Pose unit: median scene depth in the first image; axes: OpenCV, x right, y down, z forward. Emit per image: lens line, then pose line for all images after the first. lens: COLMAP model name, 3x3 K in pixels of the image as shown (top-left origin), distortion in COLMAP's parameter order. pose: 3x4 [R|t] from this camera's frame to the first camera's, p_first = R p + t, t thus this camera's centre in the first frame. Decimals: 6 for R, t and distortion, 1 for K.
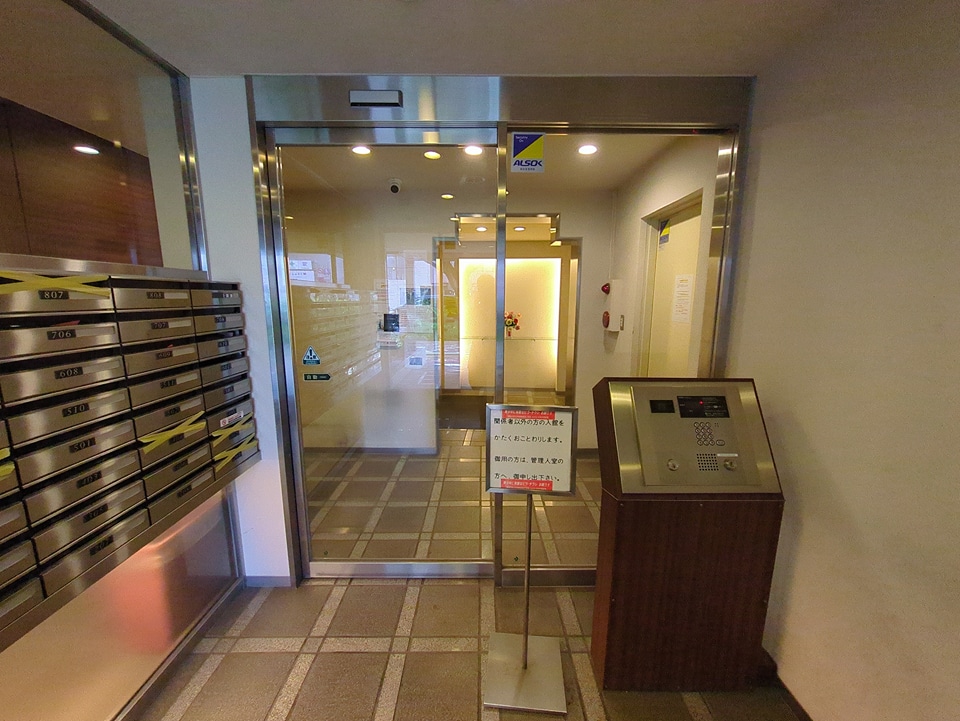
lens RADIAL K [[396.2, 0, 480.0], [0, 396.2, 360.5], [0, 0, 1]] dist [-0.000096, 0.000257]
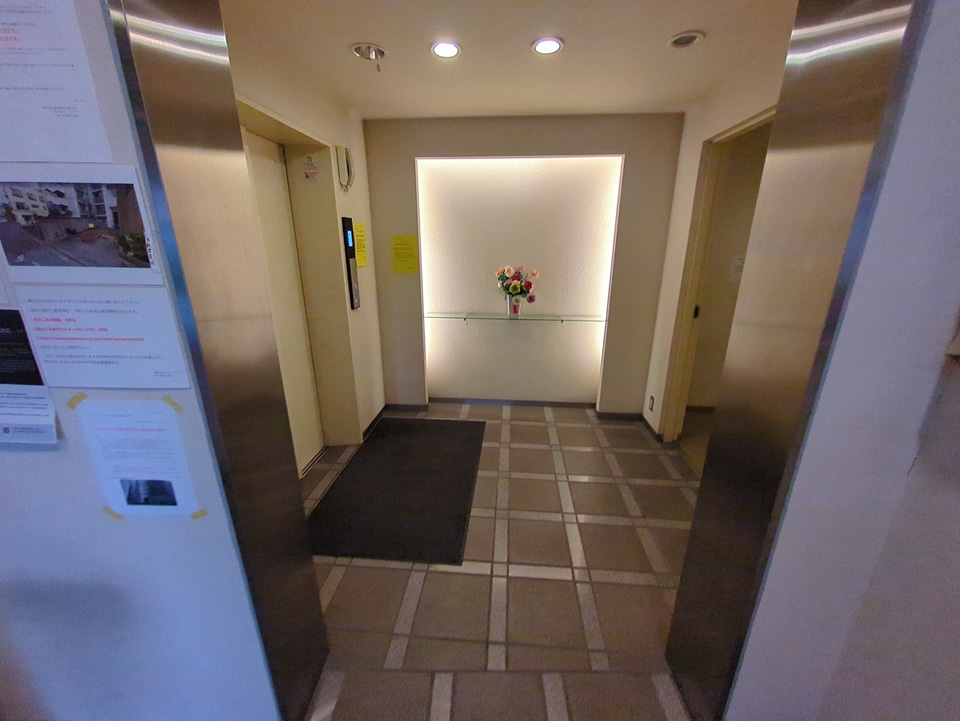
lens RADIAL K [[396.2, 0, 480.0], [0, 396.2, 360.5], [0, 0, 1]] dist [-0.000096, 0.000257]
pose [[0.997162, 0.026718, -0.070391, 0.034649], [-0.016800, 0.990304, 0.137896, -0.037569], [0.073393, -0.136322, 0.987942, 0.240466]]
